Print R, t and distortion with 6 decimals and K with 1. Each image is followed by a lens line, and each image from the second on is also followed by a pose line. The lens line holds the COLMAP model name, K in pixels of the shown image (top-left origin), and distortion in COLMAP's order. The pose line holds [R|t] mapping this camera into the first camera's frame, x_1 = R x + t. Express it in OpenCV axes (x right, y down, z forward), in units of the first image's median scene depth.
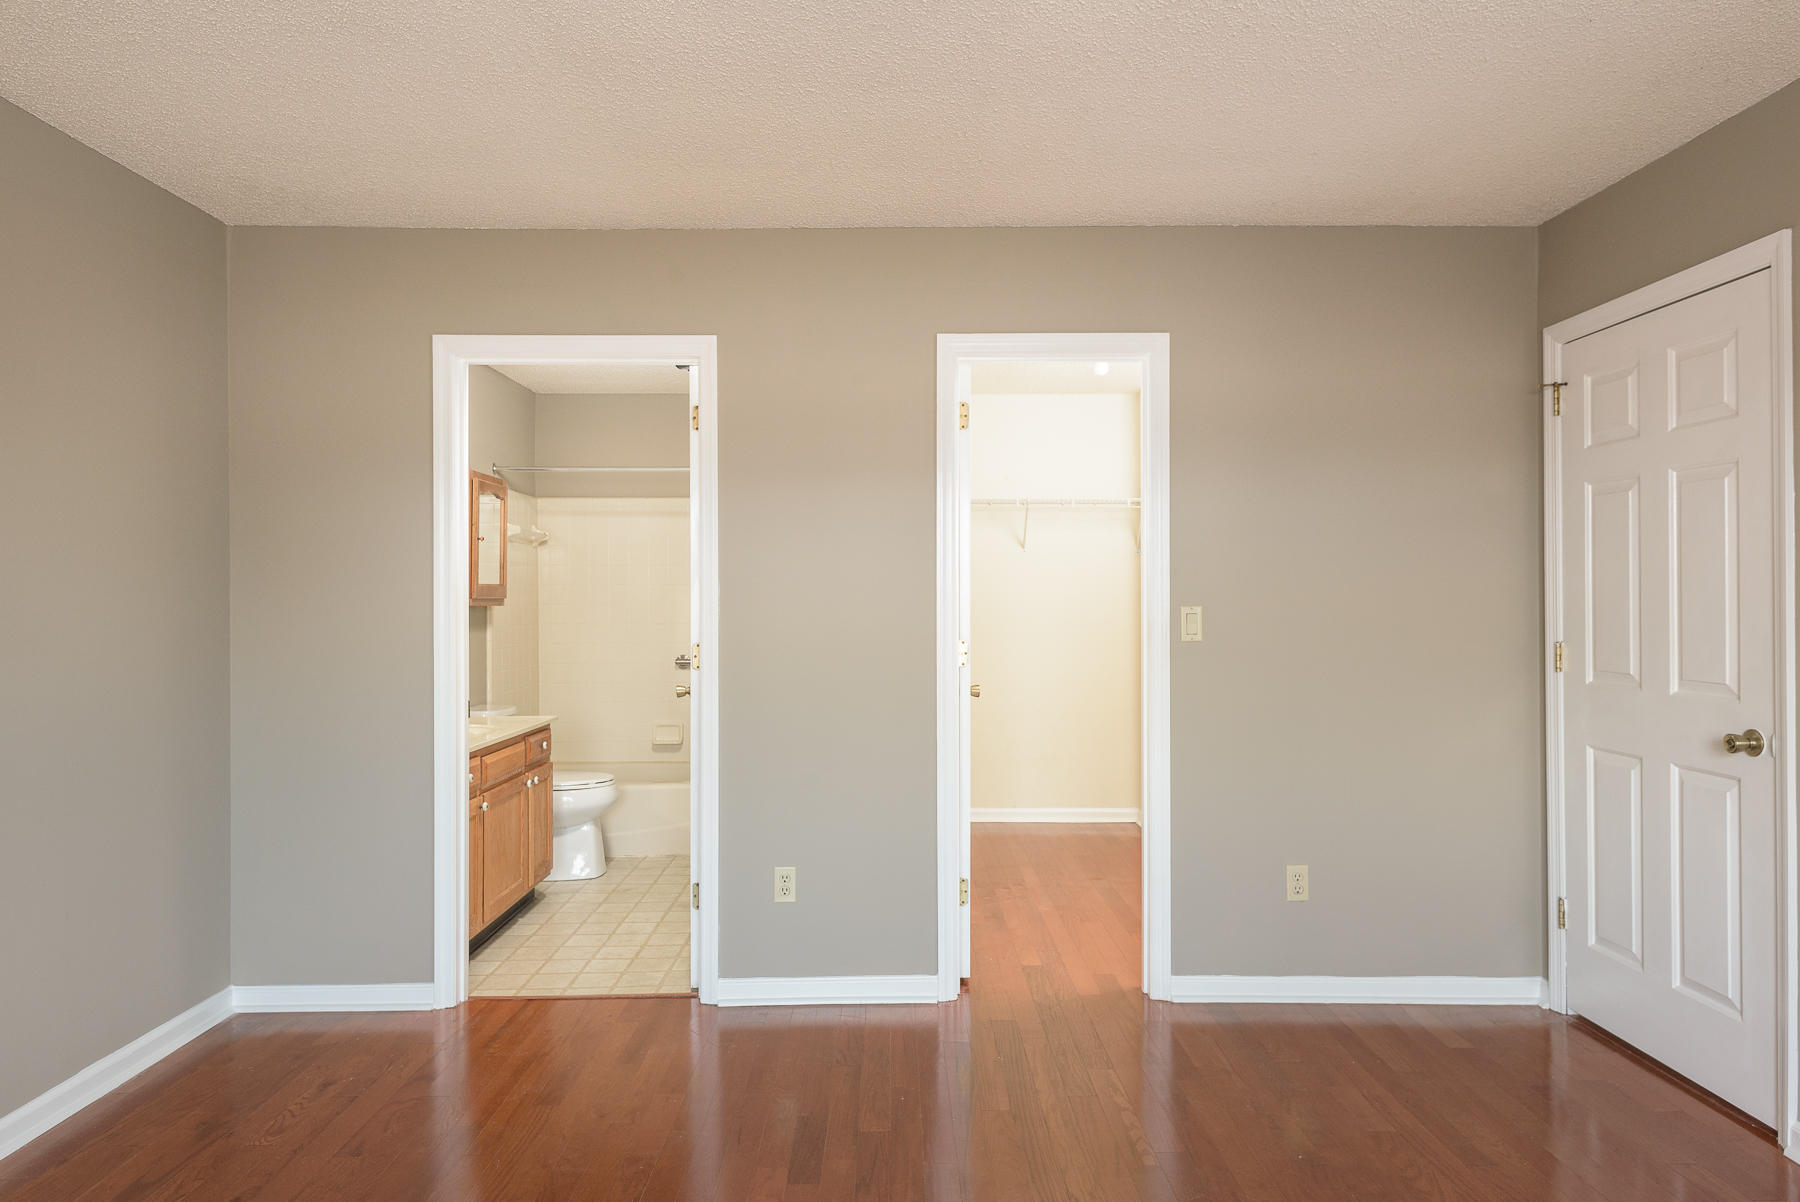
lens RADIAL K [[1088.8, 0, 894.0], [0, 1088.8, 597.5], [0, 0, 1]] dist [0.013502, -0.012728]
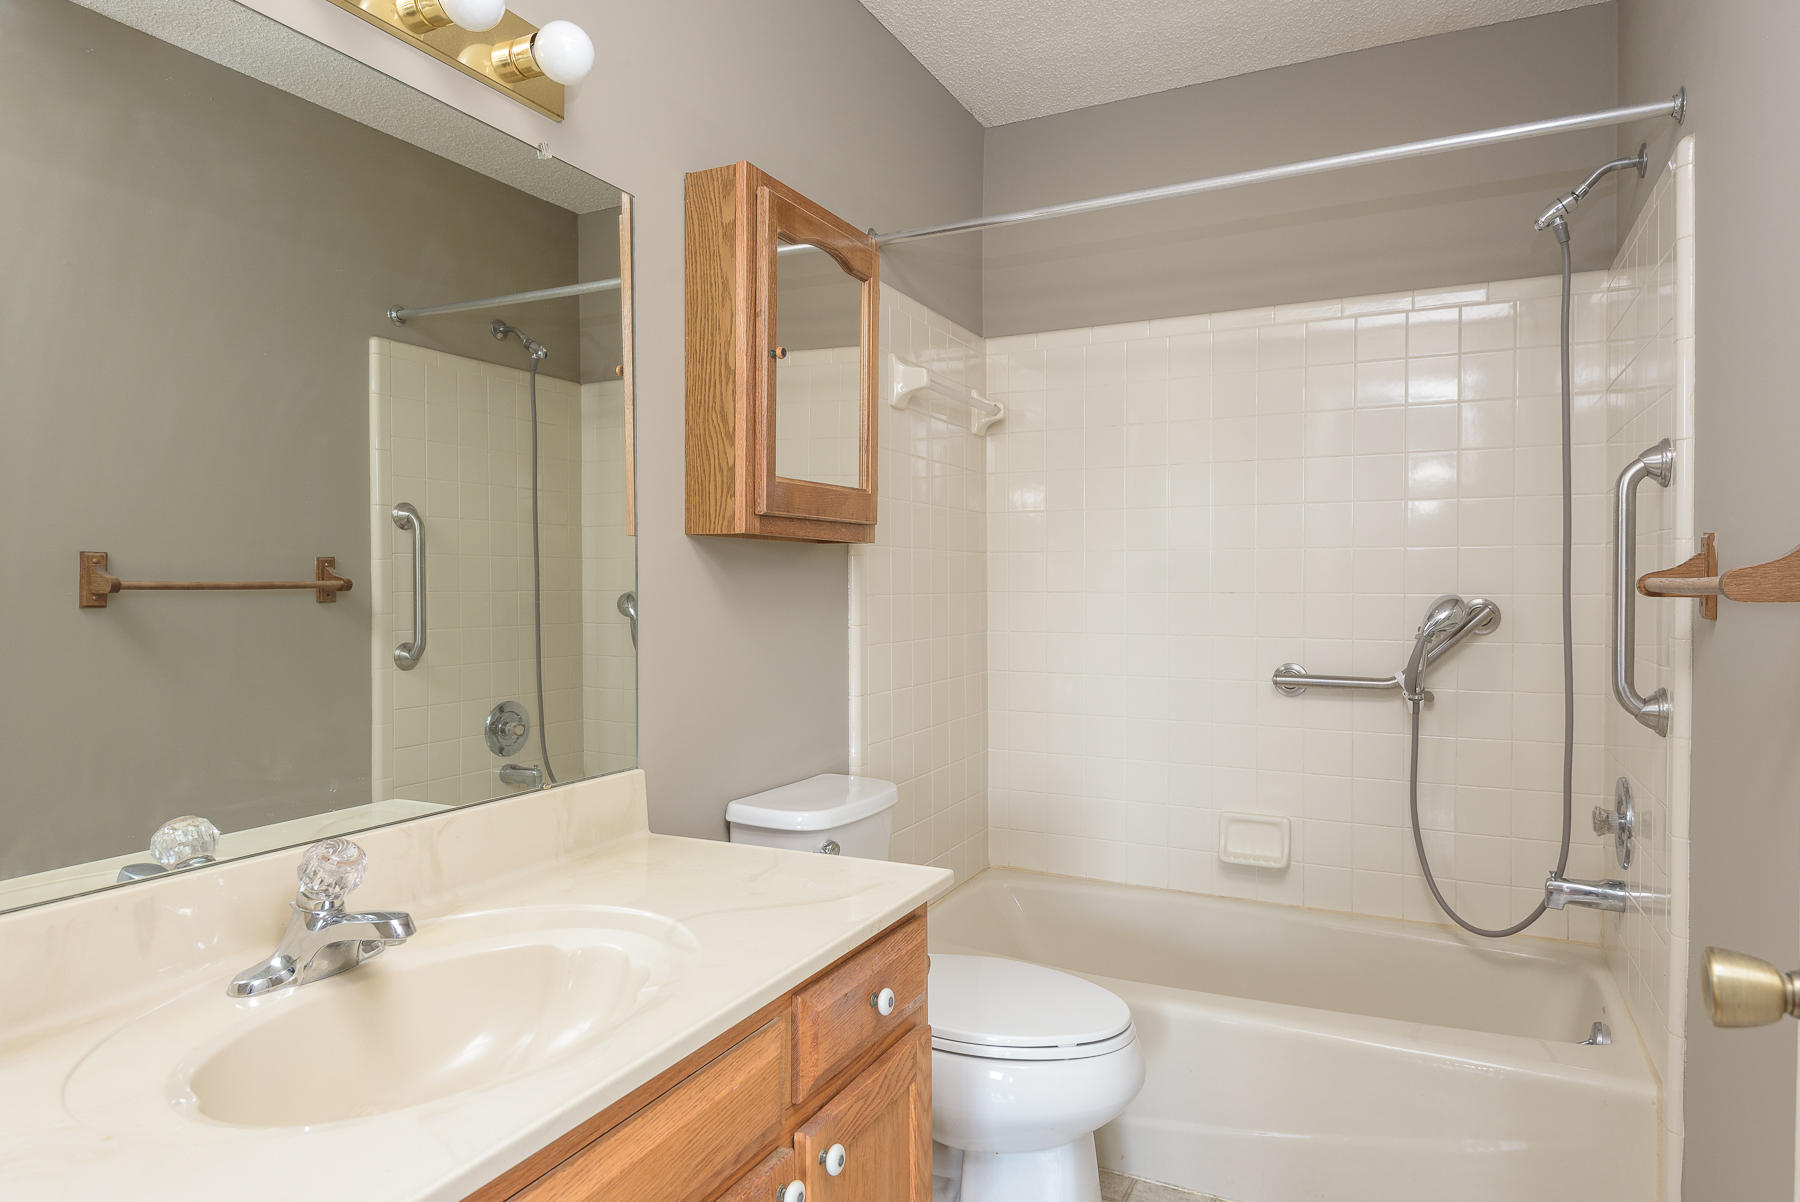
lens RADIAL K [[1088.8, 0, 897.9], [0, 1088.8, 606.4], [0, 0, 1]] dist [0.013502, -0.012728]
pose [[0.886159, 0.013074, -0.463196, -0.152999], [-0.000624, 0.999635, 0.027021, 0.018458], [0.463380, -0.023656, 0.885844, 0.619987]]
